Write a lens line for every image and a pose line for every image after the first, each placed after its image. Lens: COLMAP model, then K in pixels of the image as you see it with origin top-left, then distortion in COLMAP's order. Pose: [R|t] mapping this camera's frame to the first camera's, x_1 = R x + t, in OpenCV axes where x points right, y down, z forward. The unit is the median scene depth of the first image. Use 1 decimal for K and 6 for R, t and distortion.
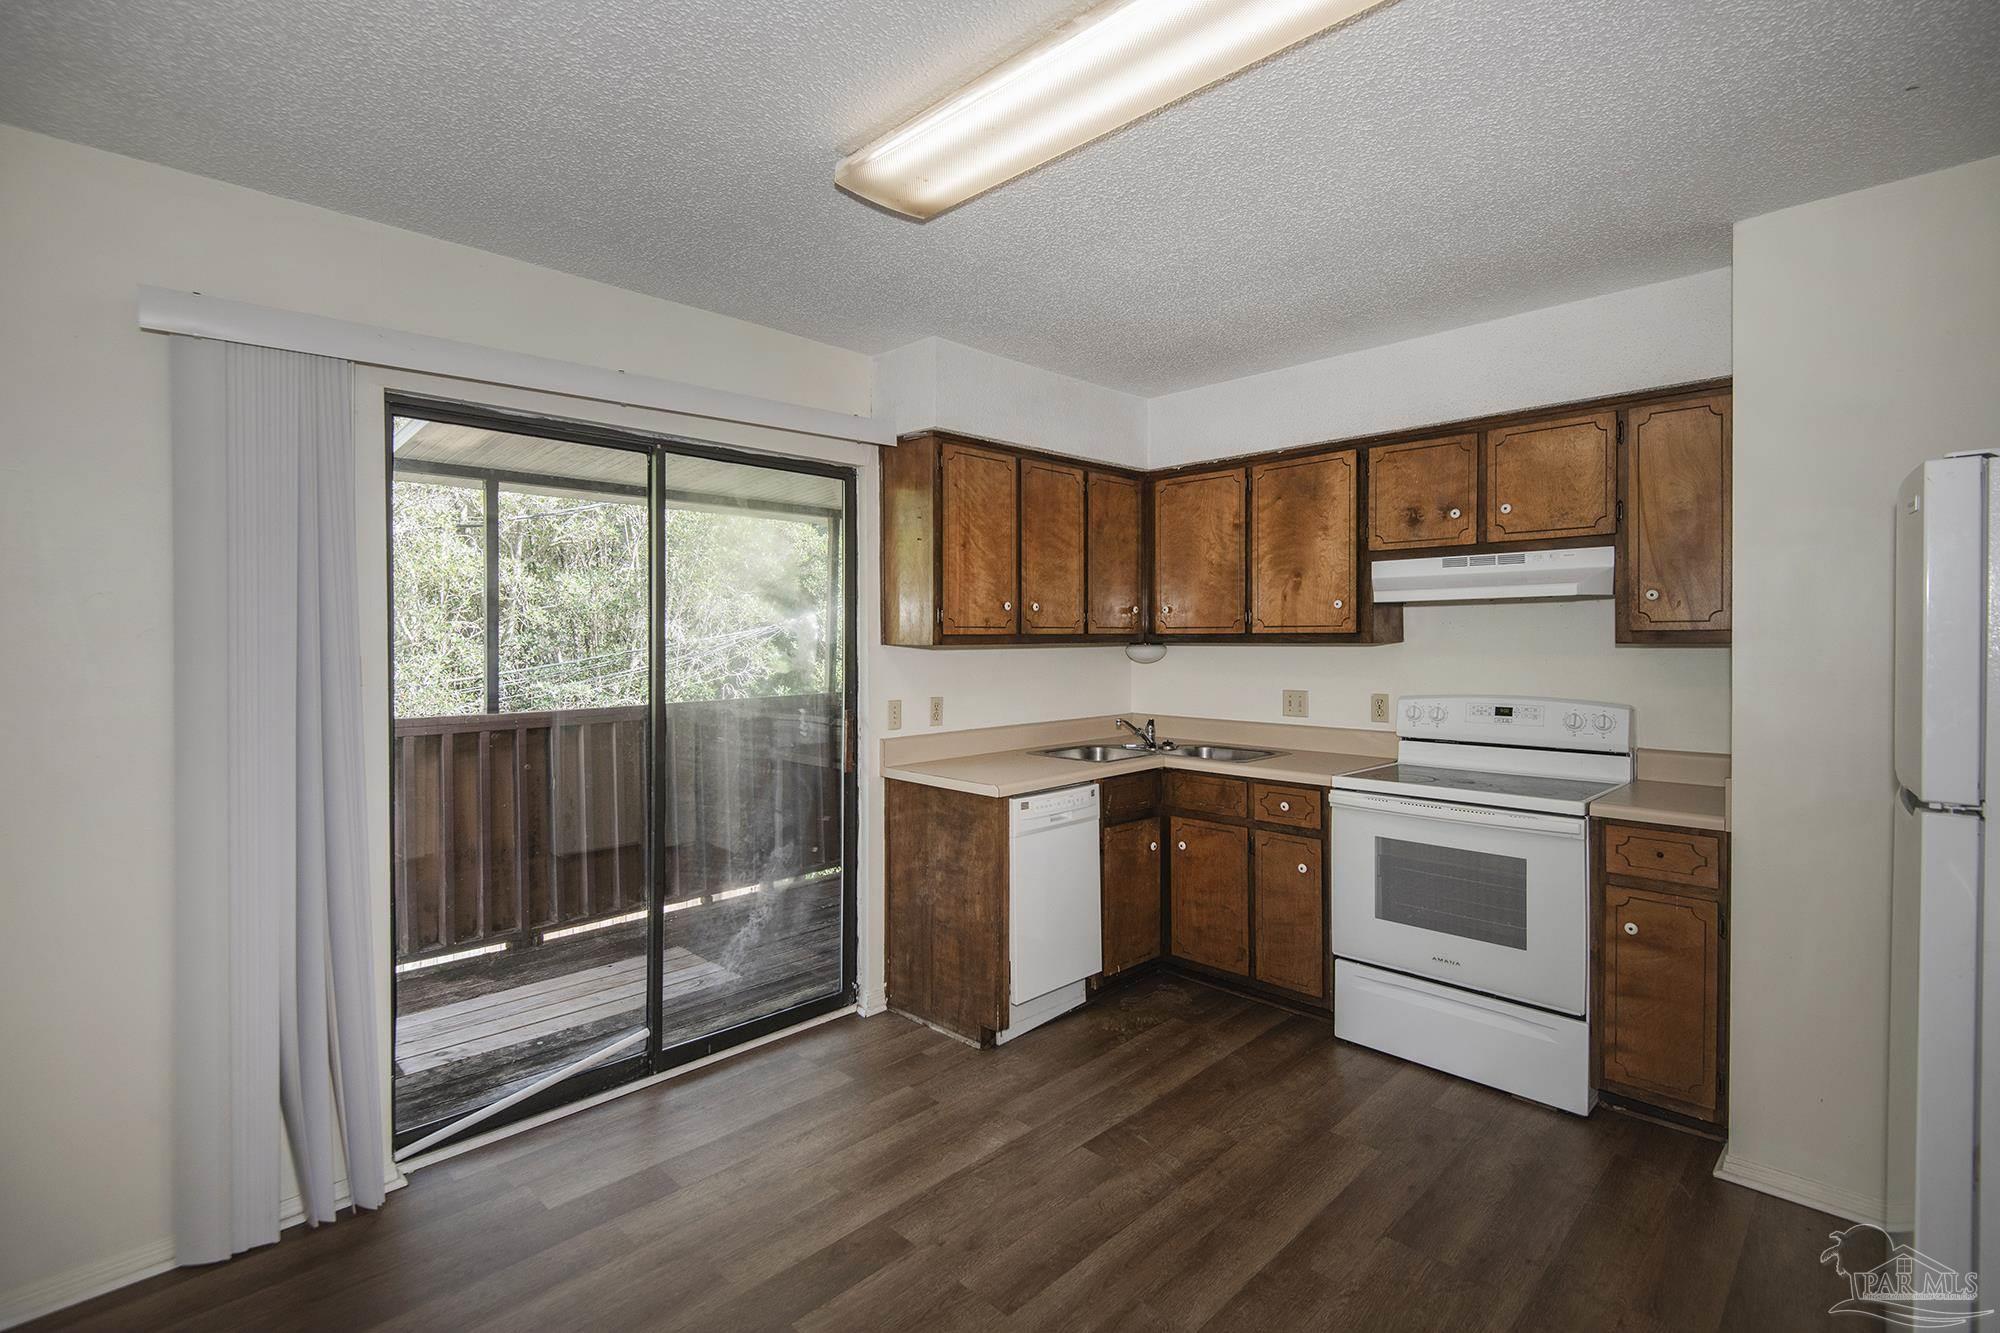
lens RADIAL K [[921.5, 0, 1011.0], [0, 921.5, 648.3], [0, 0, 1]] dist [0.002927, -0.008011]
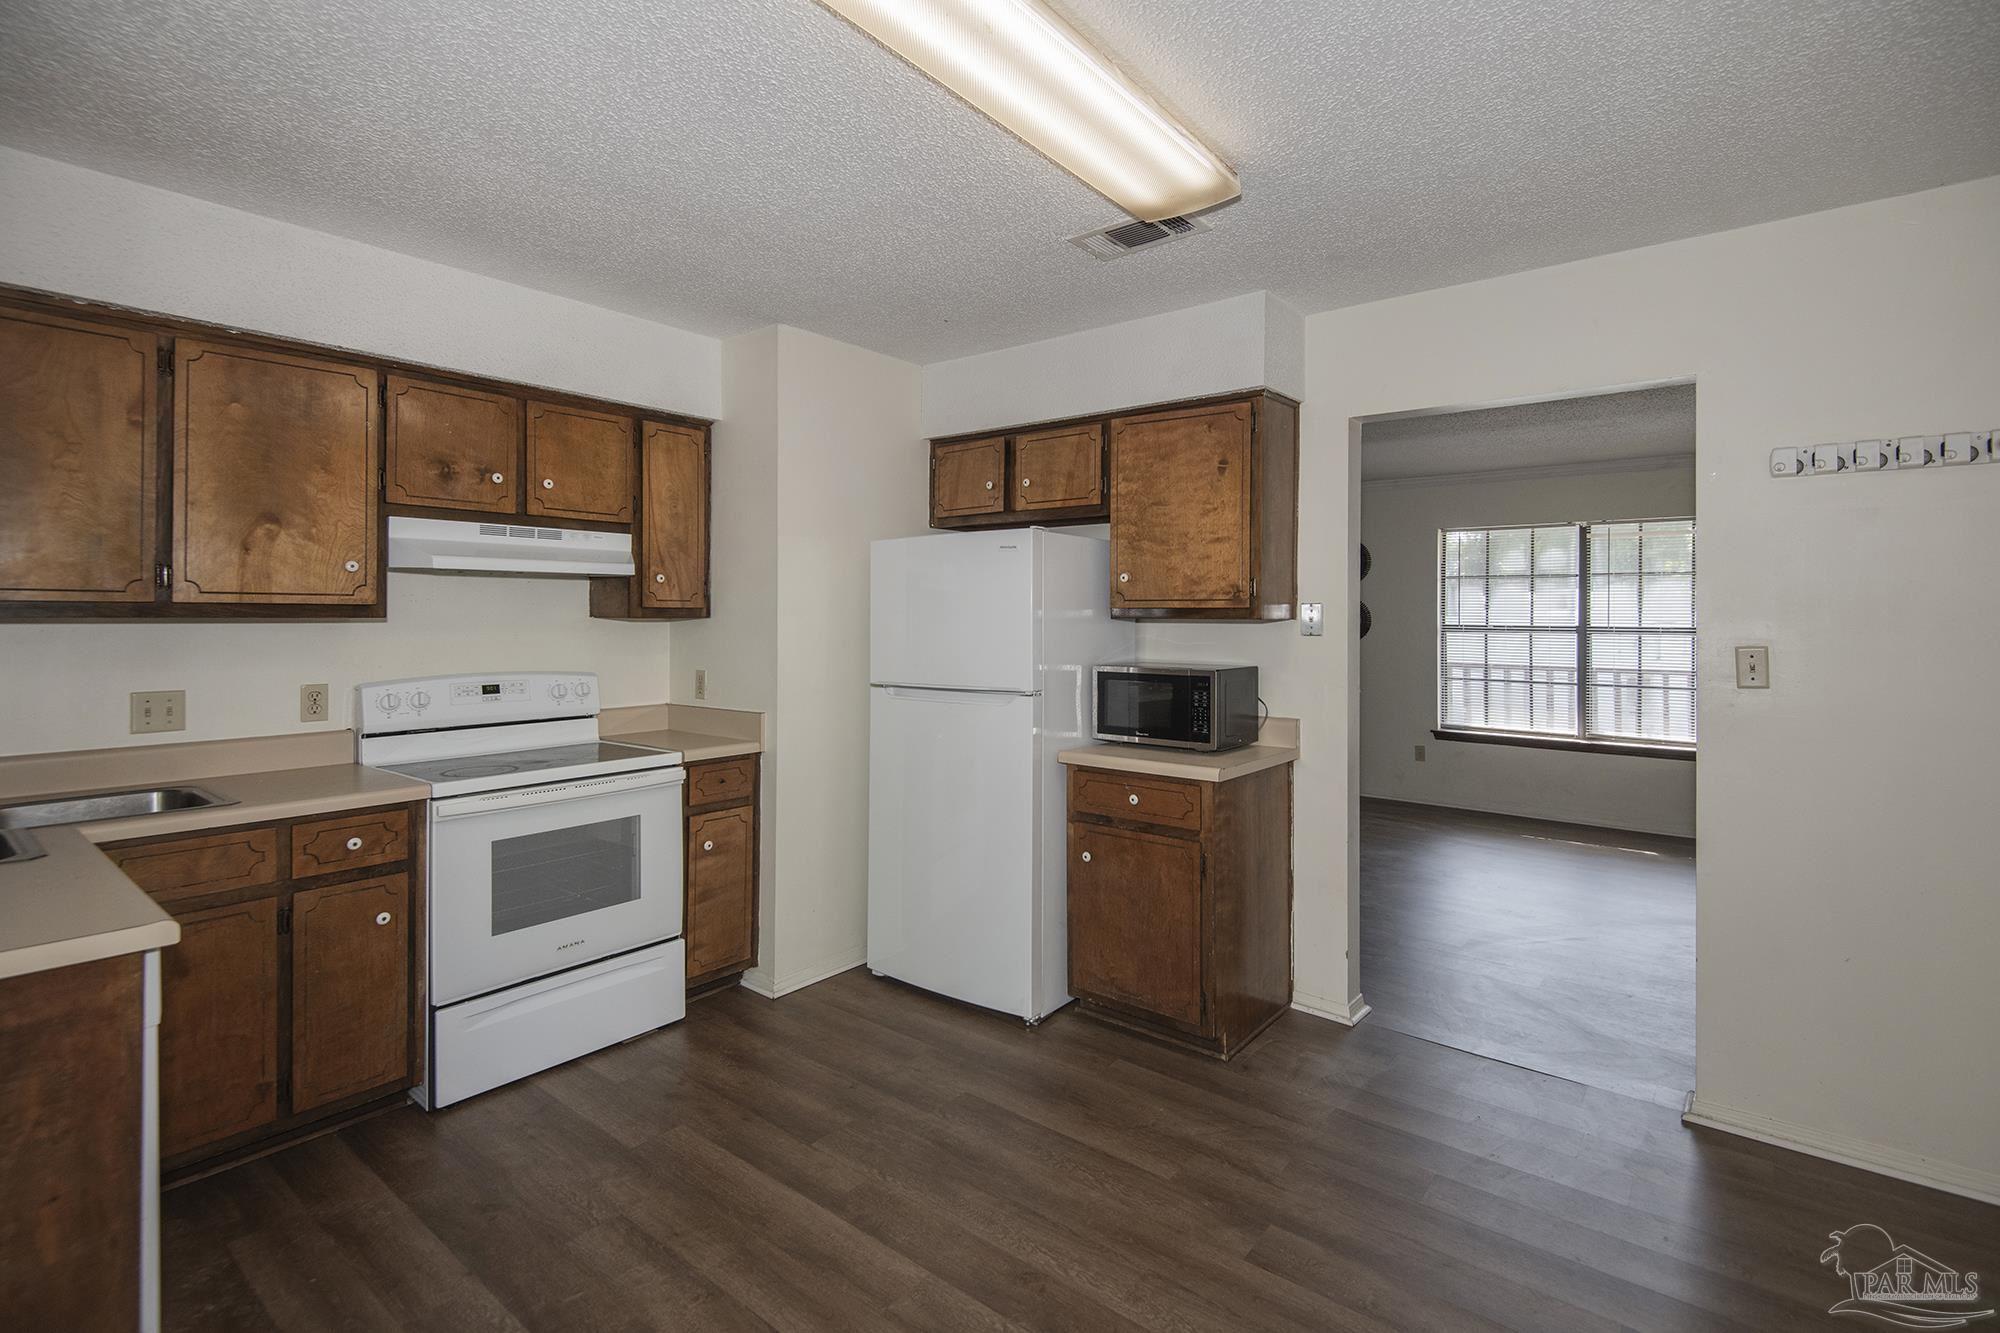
lens RADIAL K [[916.6, 0, 1006.6], [0, 916.6, 625.7], [0, 0, 1]] dist [0.038674, -0.021696]
pose [[-0.092743, -0.008312, 0.995655, -0.507191], [0.007541, 0.999931, 0.009050, -0.002318], [-0.995662, 0.008348, -0.092674, 0.591989]]
